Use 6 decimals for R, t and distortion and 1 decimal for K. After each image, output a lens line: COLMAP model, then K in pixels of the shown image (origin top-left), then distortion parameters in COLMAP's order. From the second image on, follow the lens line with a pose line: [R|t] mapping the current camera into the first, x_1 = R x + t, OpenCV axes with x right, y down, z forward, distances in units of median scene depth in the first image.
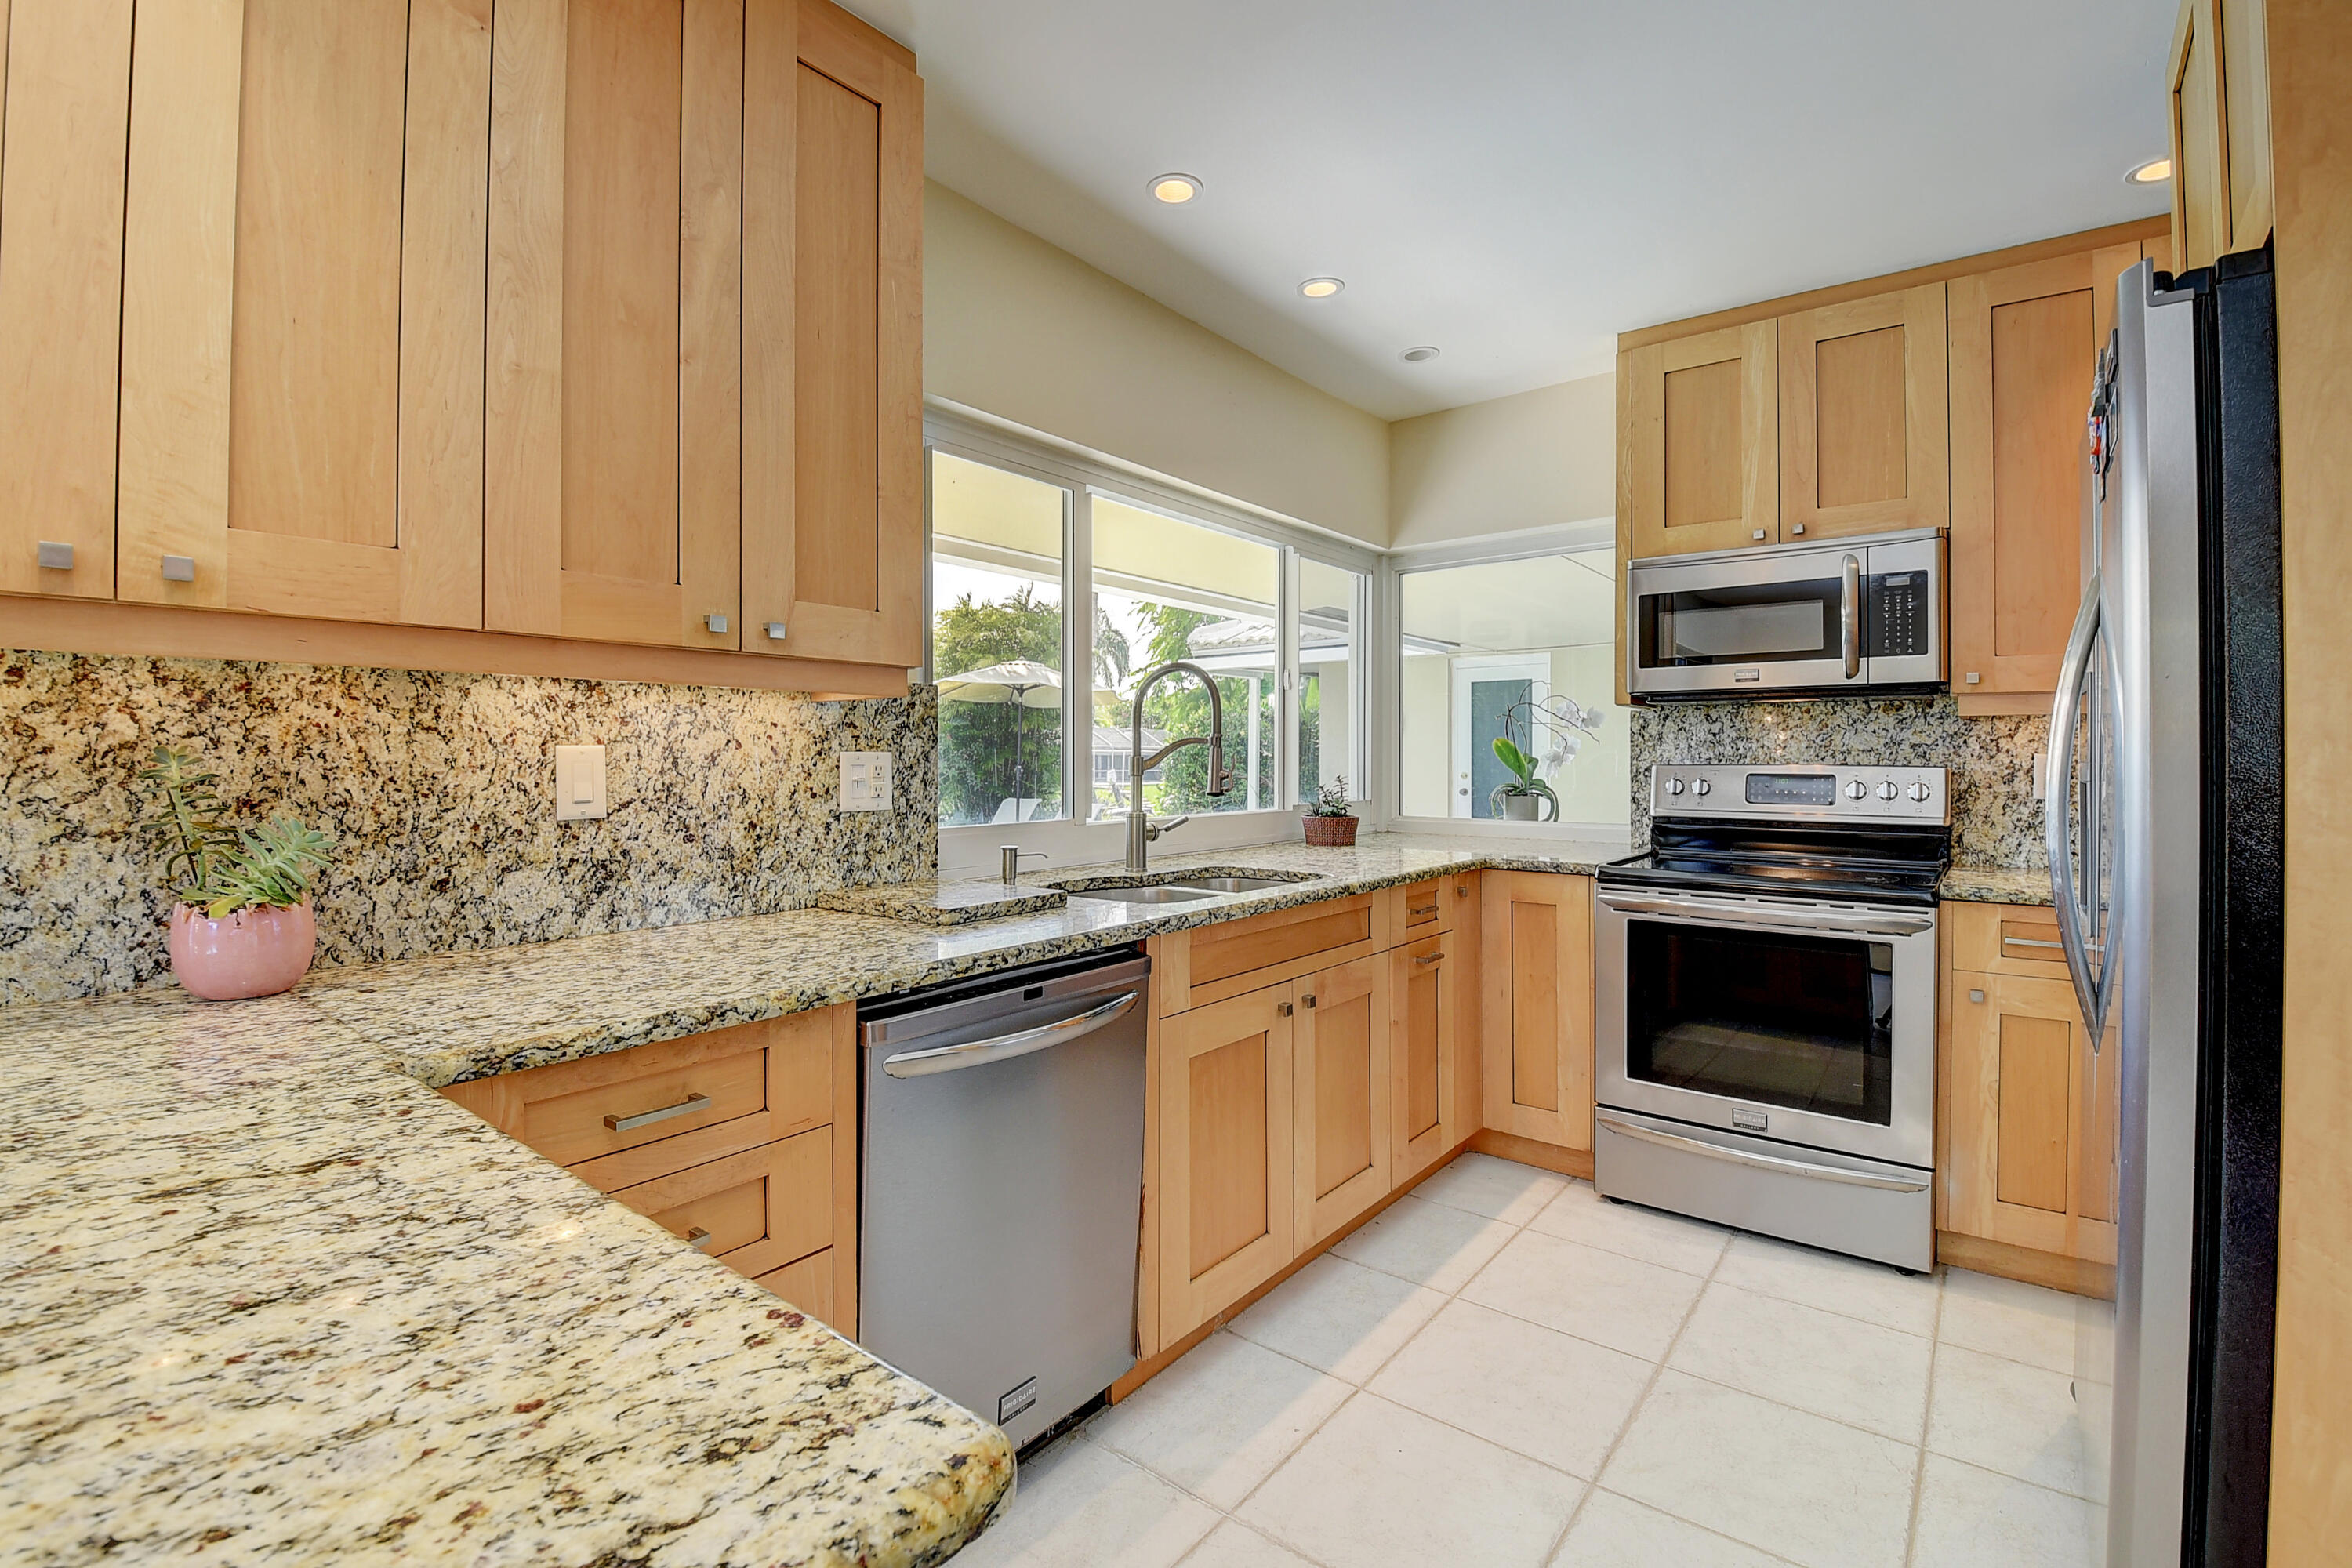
lens RADIAL K [[1033.0, 0, 1174.9], [0, 1033.0, 784.1], [0, 0, 1]] dist [-0.030656, -0.002673]
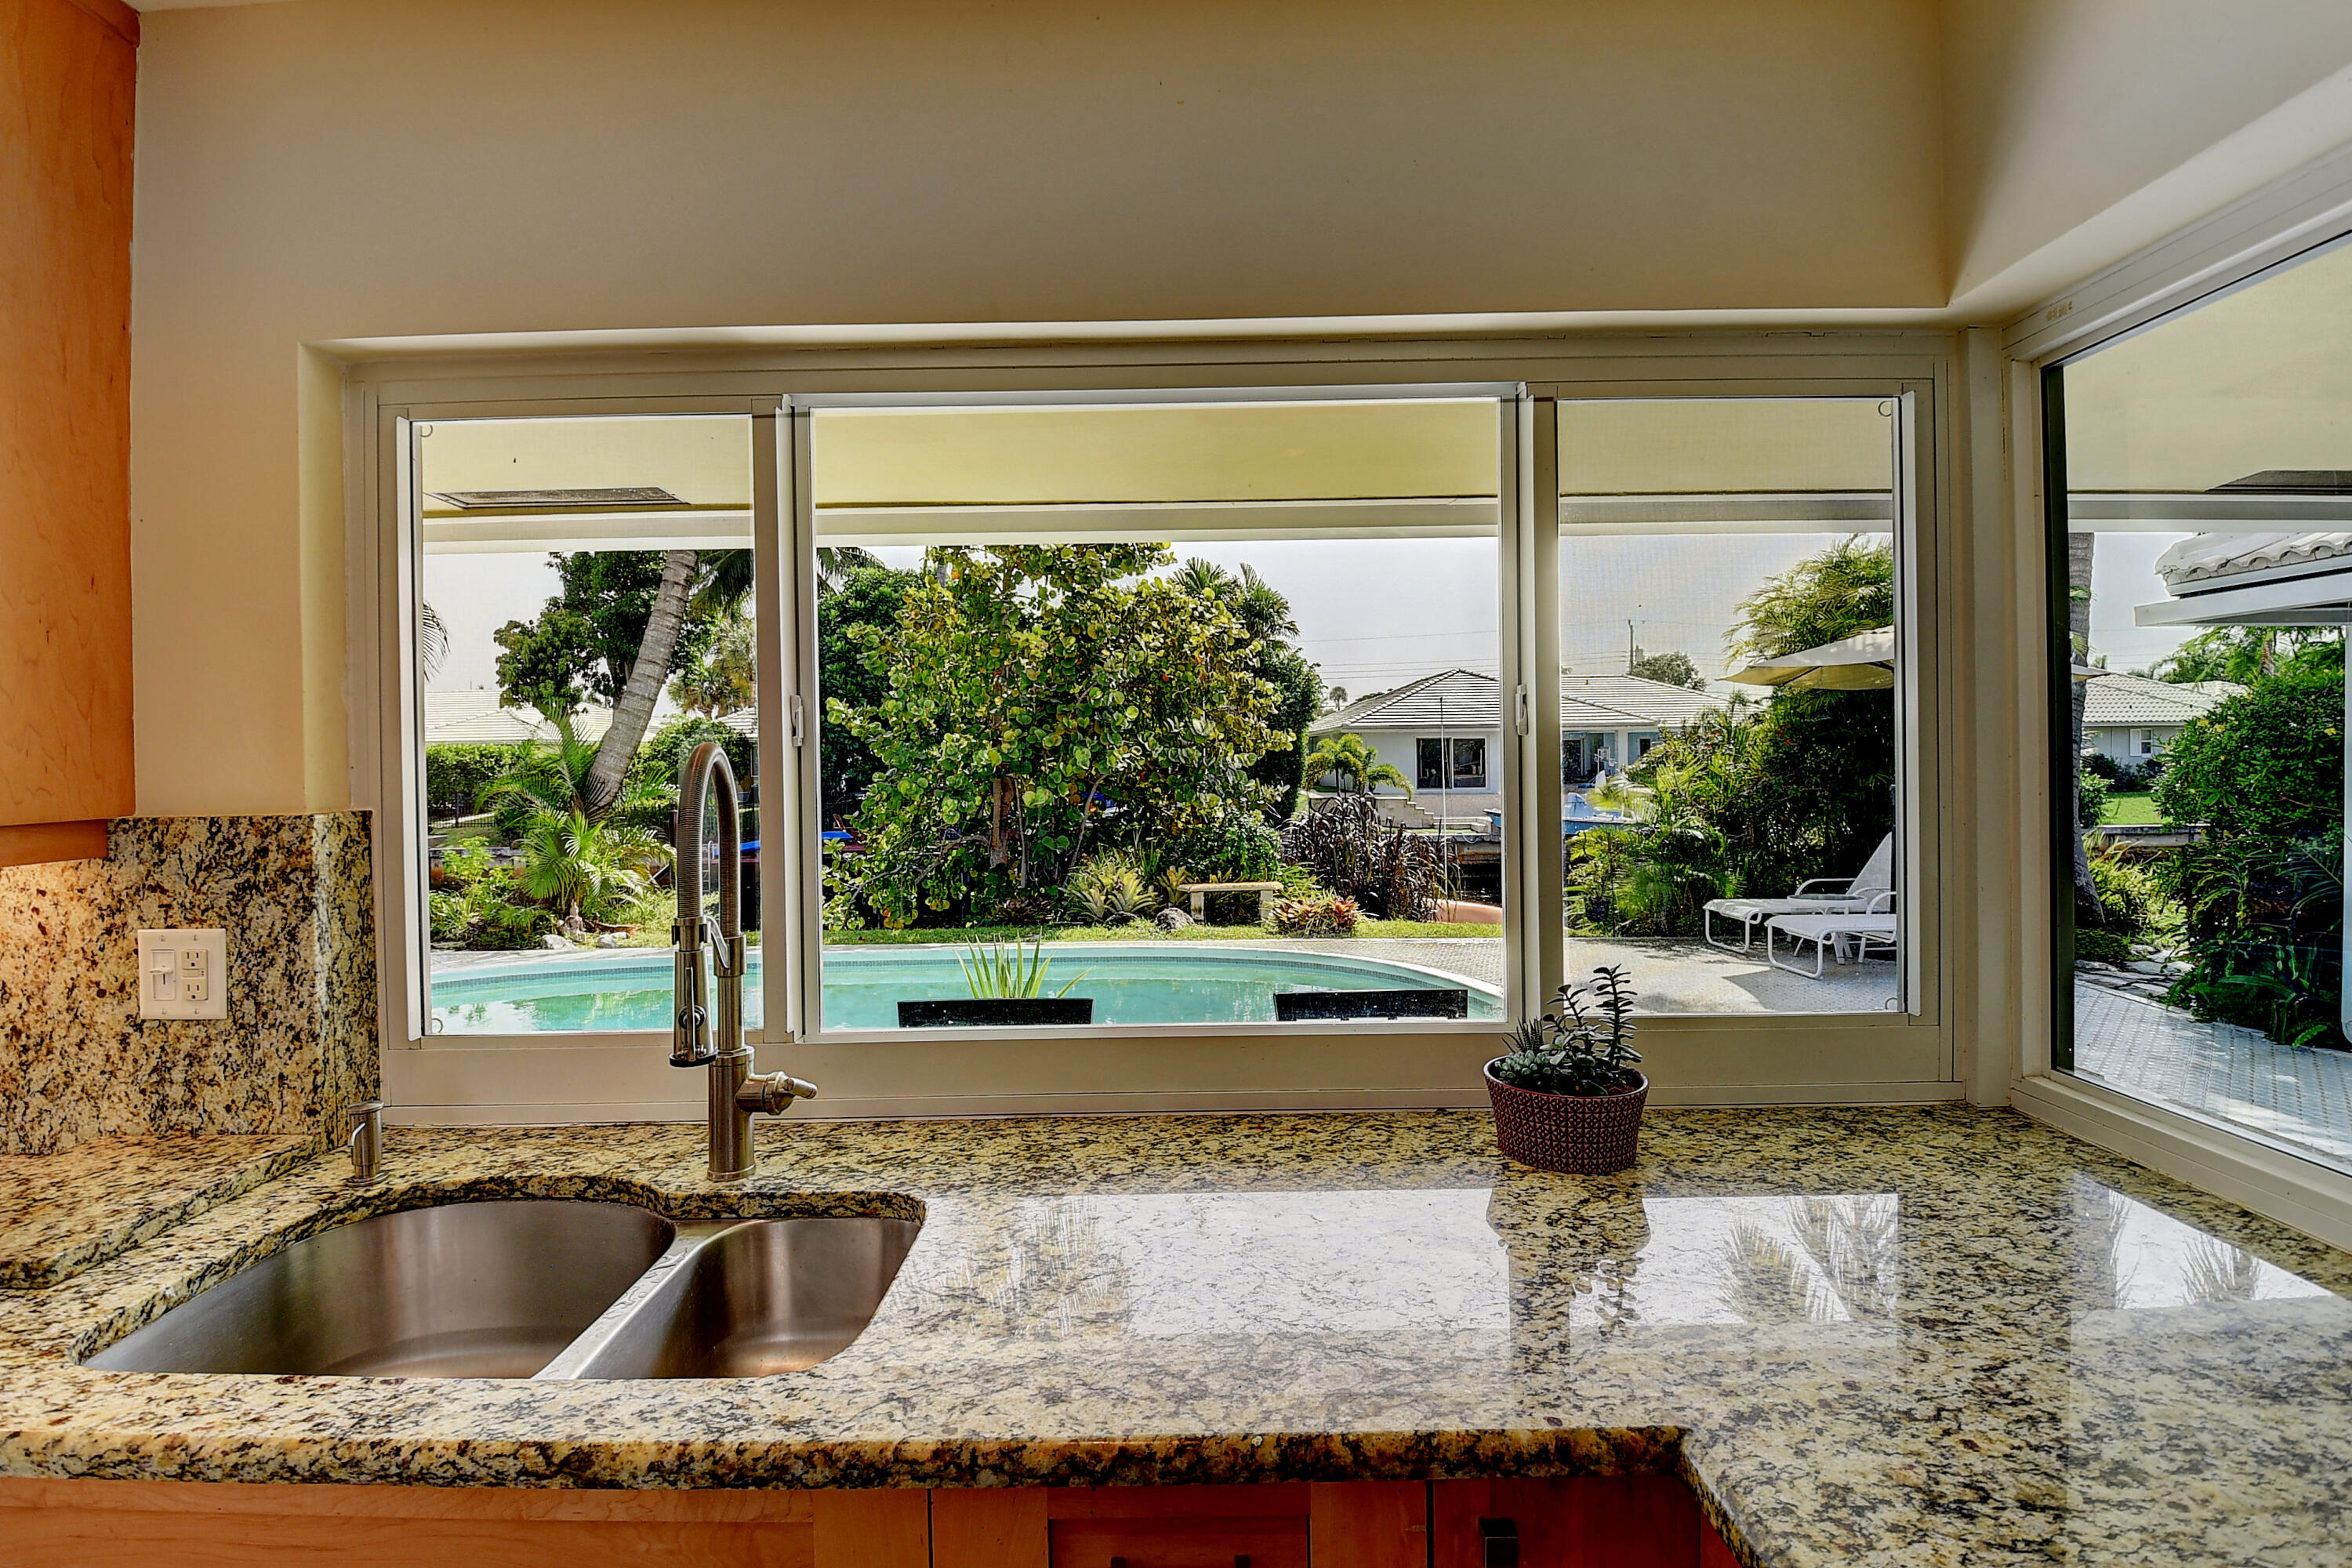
lens RADIAL K [[1079.6, 0, 1177.1], [0, 1079.6, 773.5], [0, 0, 1]] dist [-0.040460, -0.001011]
pose [[0.636661, 0.000867, -0.771144, 0.574966], [0.001375, 0.999997, 0.002259, -0.123345], [0.771143, -0.002499, 0.636657, 1.013470]]
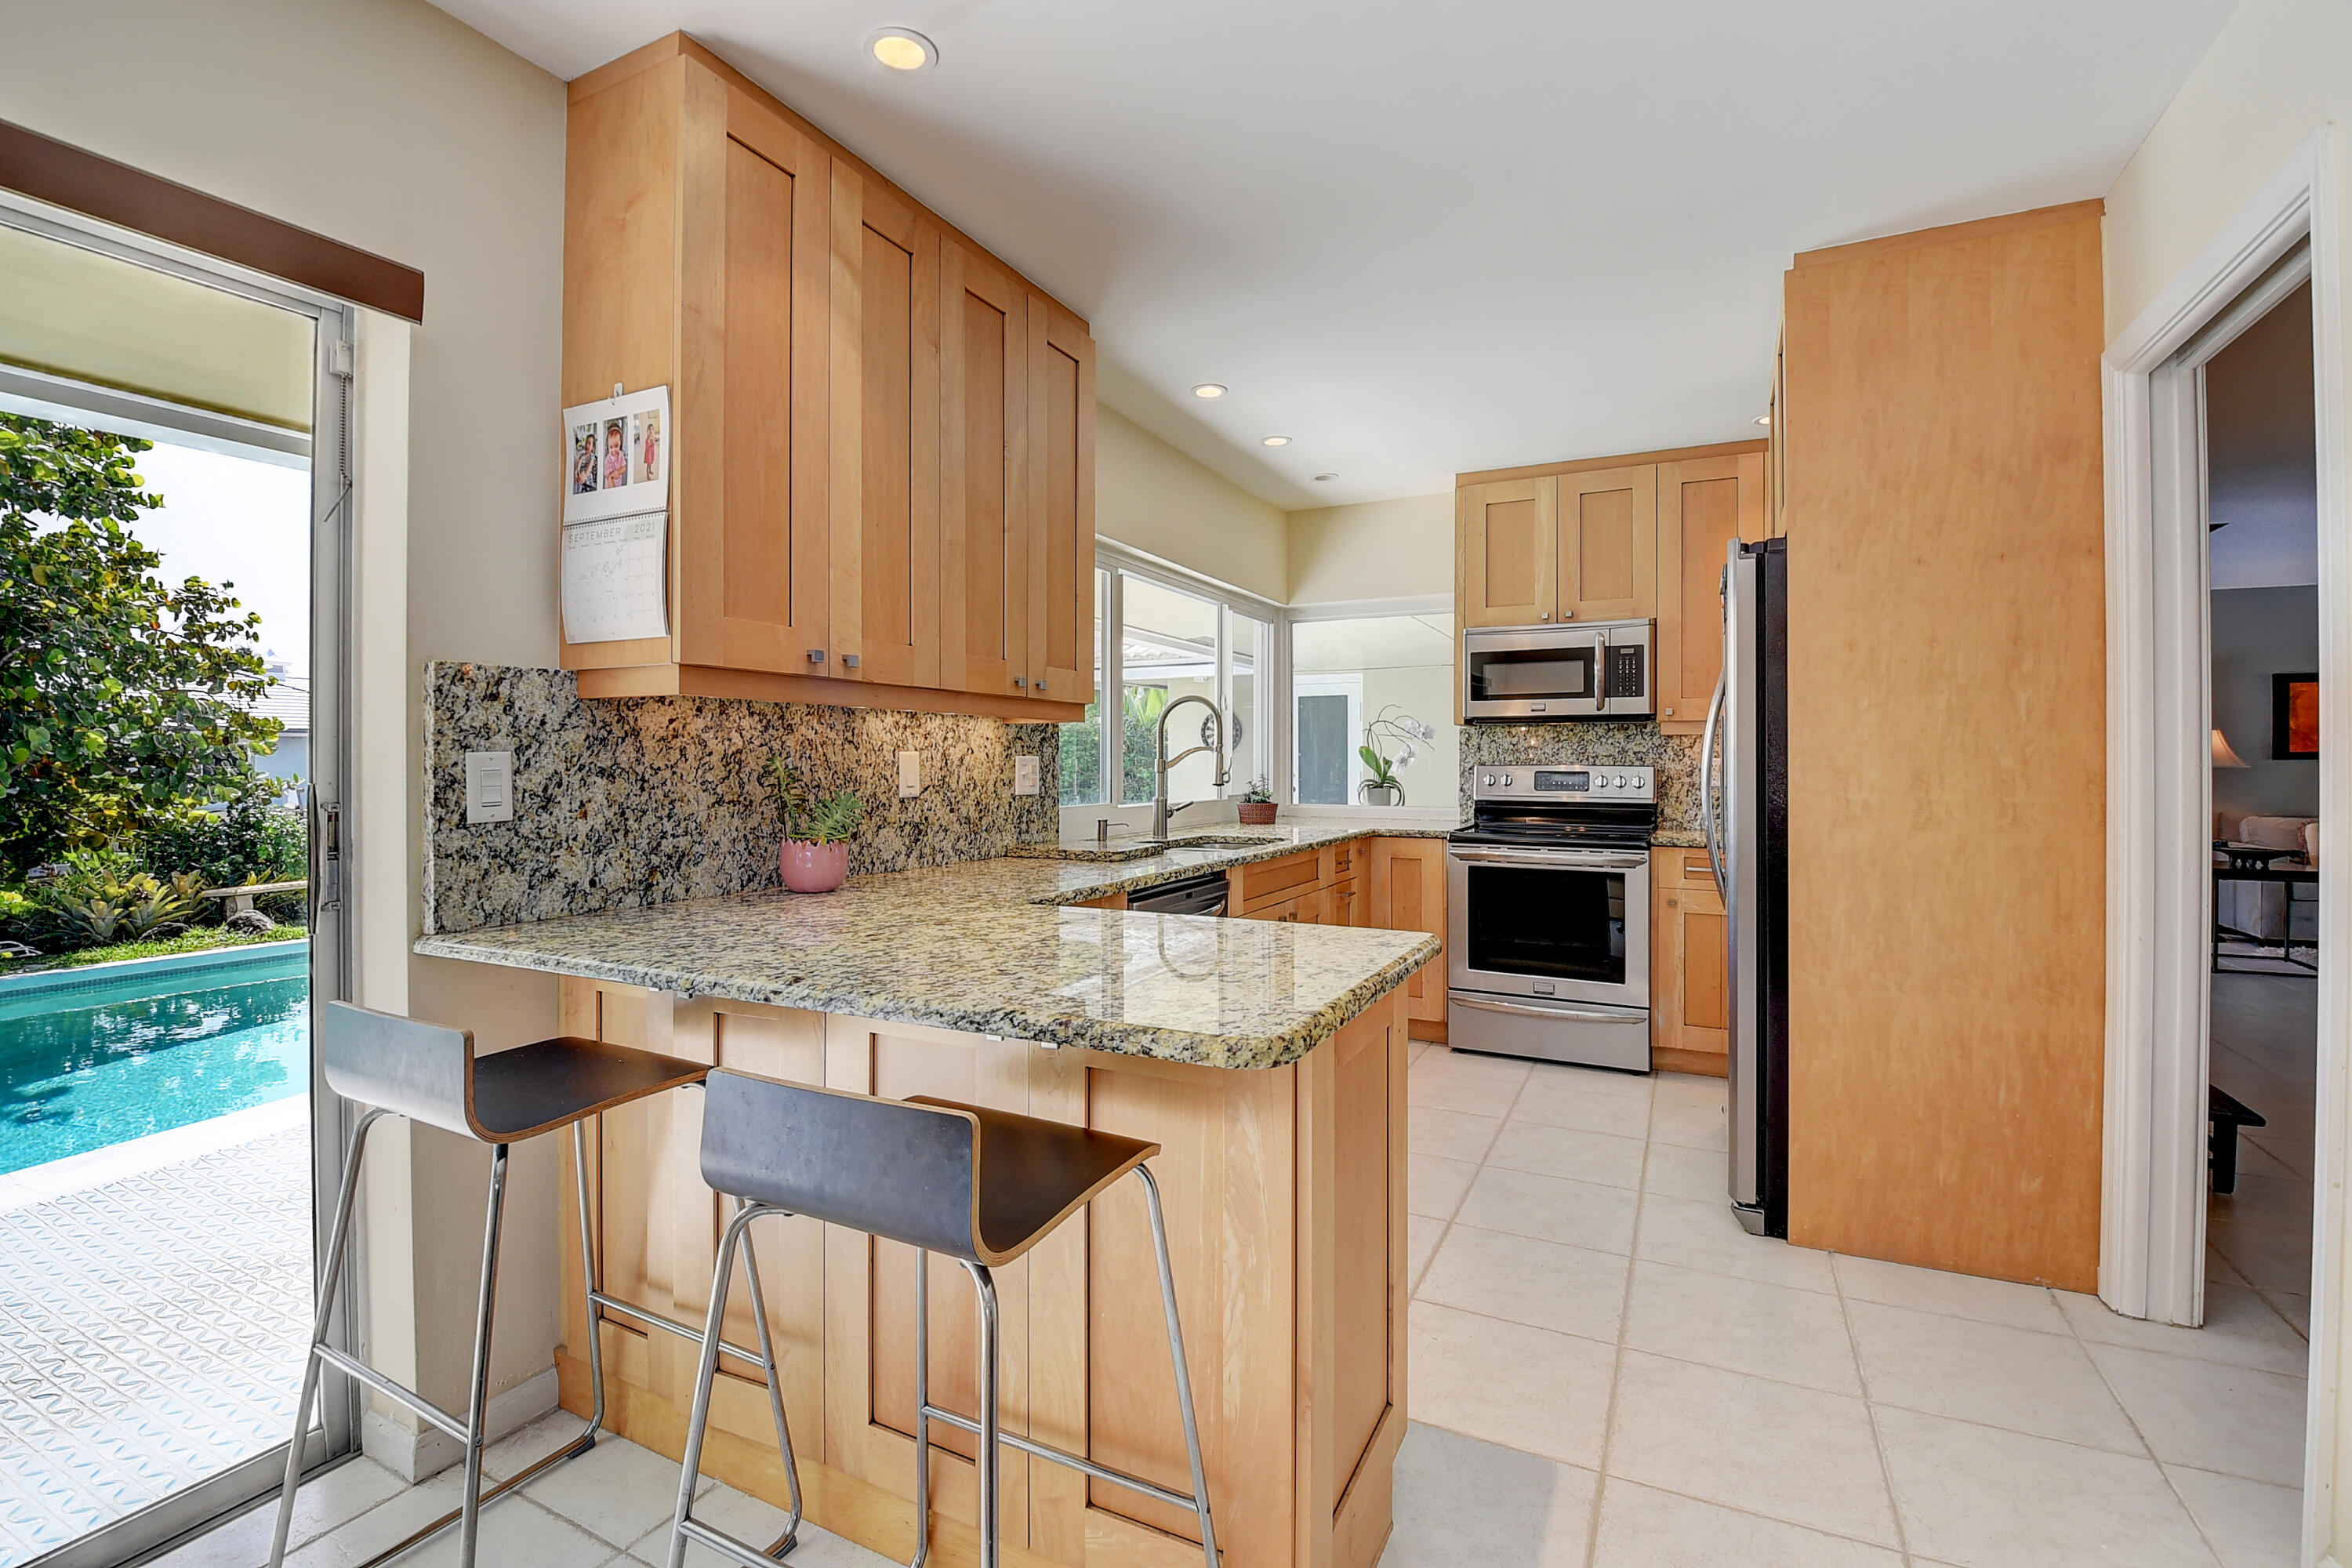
lens RADIAL K [[1033.0, 0, 1178.0], [0, 1033.0, 788.2], [0, 0, 1]] dist [-0.030656, -0.002673]
pose [[0.977737, -0.004235, 0.209793, -0.381850], [0.004050, 0.999991, 0.001314, 0.014758], [-0.209796, -0.000435, 0.977745, -0.517098]]
